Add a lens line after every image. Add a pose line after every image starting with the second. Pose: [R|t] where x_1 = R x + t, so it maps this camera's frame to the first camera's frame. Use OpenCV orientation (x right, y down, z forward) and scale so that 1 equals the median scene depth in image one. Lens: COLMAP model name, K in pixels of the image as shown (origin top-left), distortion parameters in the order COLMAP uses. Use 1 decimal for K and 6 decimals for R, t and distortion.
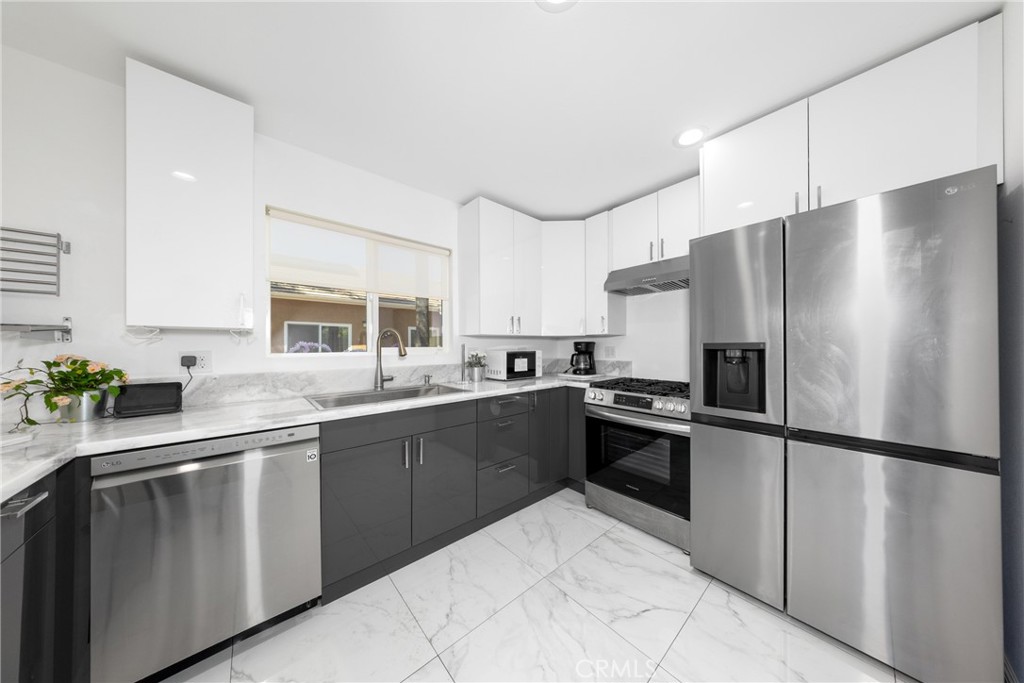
lens RADIAL K [[300.9, 0, 524.2], [0, 300.9, 342.0], [0, 0, 1]] dist [-0.009590, 0.001198]
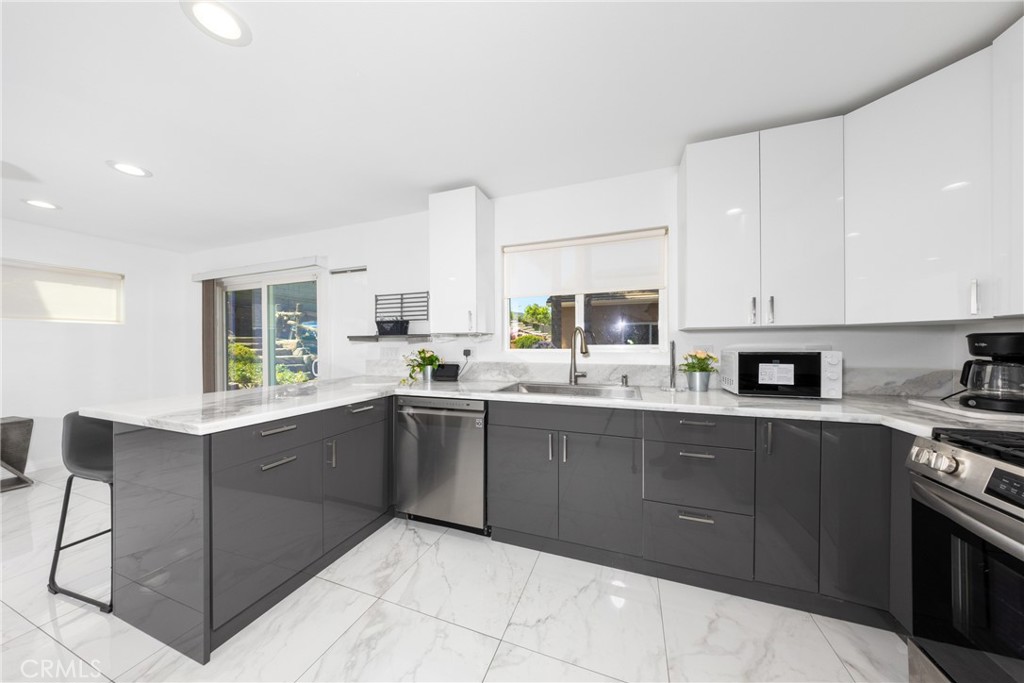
lens RADIAL K [[300.9, 0, 515.6], [0, 300.9, 342.8], [0, 0, 1]] dist [-0.009590, 0.001198]
pose [[0.478930, -0.003320, -0.877847, 0.331630], [0.012928, 0.999911, 0.003272, 0.003920], [0.877758, -0.012916, 0.478930, 0.281600]]
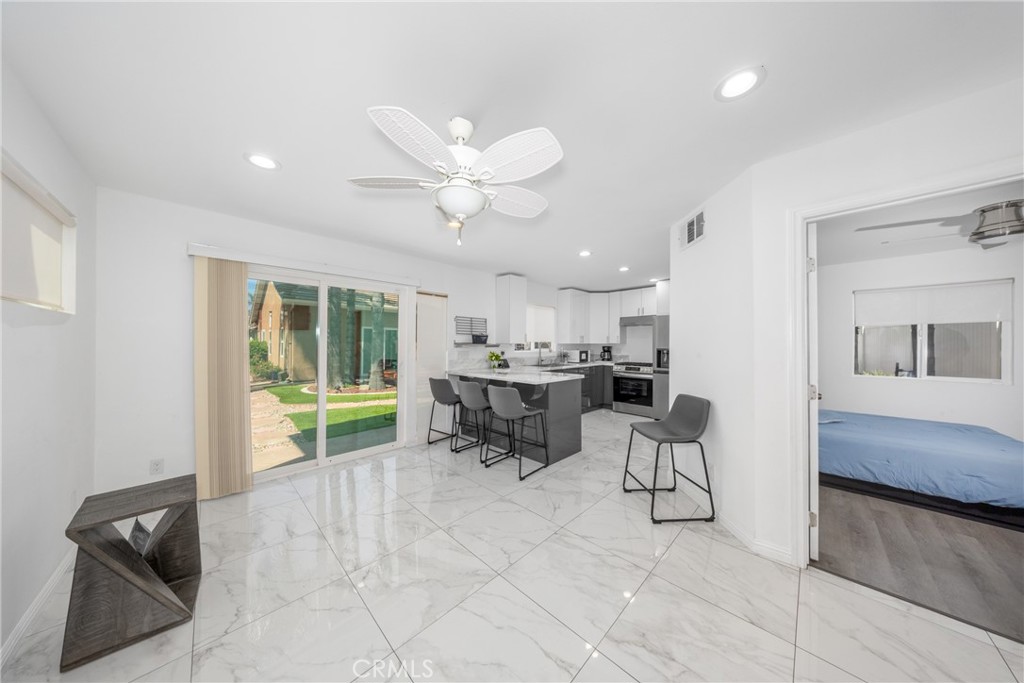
lens RADIAL K [[300.9, 0, 510.1], [0, 300.9, 341.2], [0, 0, 1]] dist [-0.009590, 0.001198]
pose [[0.998404, 0.007766, 0.055932, -0.816047], [-0.007929, 0.999965, 0.002688, -0.050445], [-0.055909, -0.003127, 0.998431, -1.502180]]
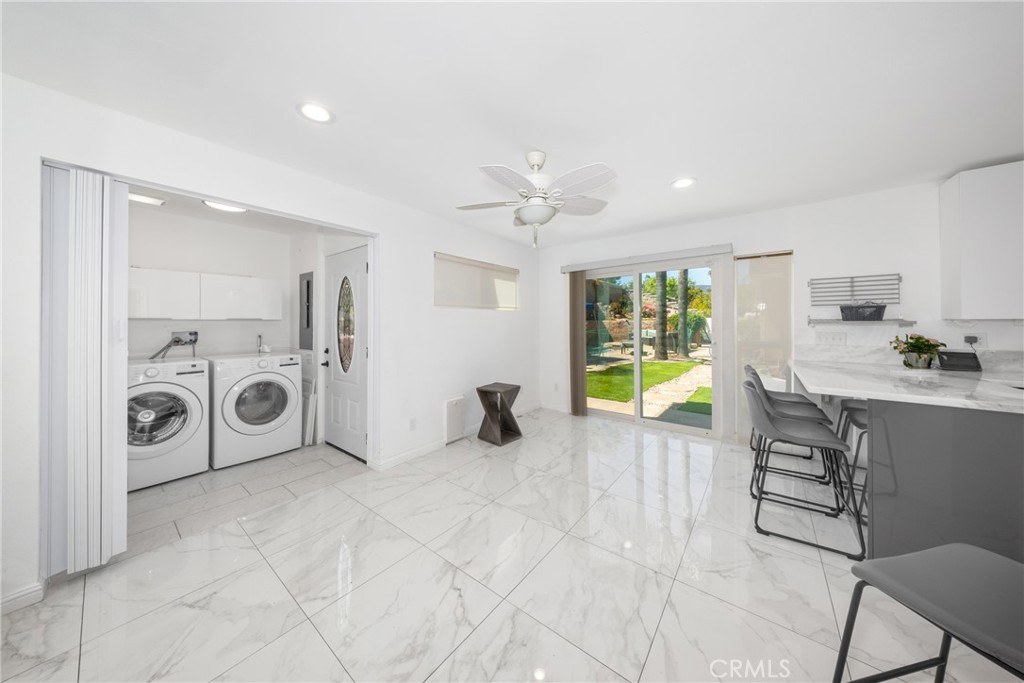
lens RADIAL K [[318.8, 0, 515.0], [0, 318.8, 317.2], [0, 0, 1]] dist [-0.007491, 0.000114]
pose [[0.184302, -0.015187, -0.982752, 0.018359], [0.014388, 0.999815, -0.012753, -0.042608], [0.982764, -0.011790, 0.184486, -1.054087]]
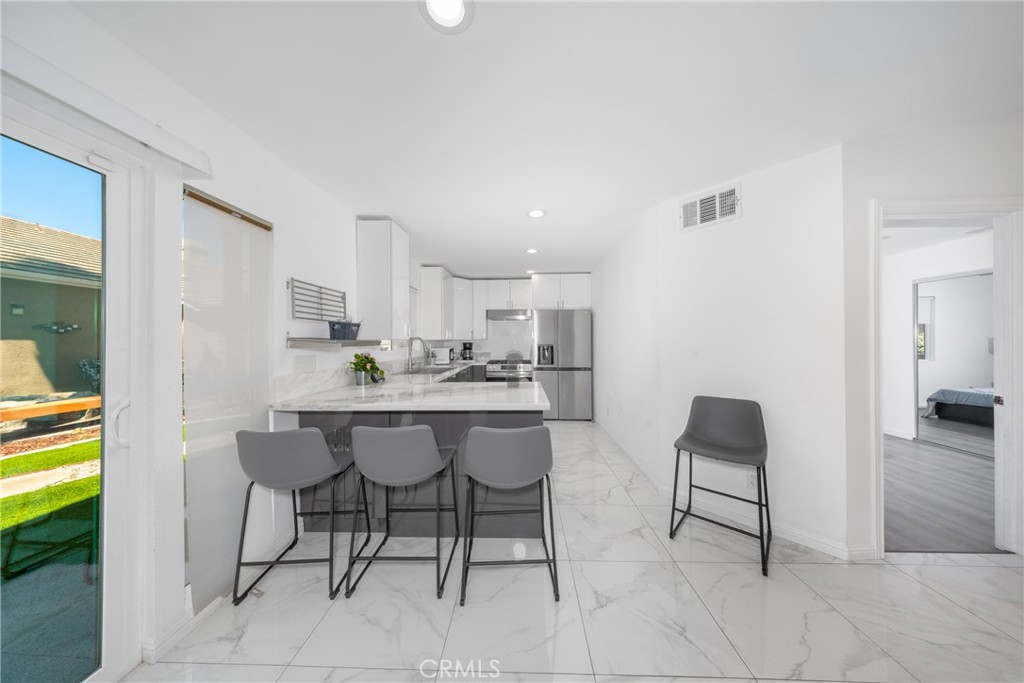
lens RADIAL K [[300.9, 0, 513.9], [0, 300.9, 340.7], [0, 0, 1]] dist [-0.009590, 0.001198]
pose [[0.686561, -0.001397, 0.727071, -1.233210], [-0.003495, 0.999980, 0.005221, -0.031585], [-0.727064, -0.006125, 0.686542, -0.633074]]
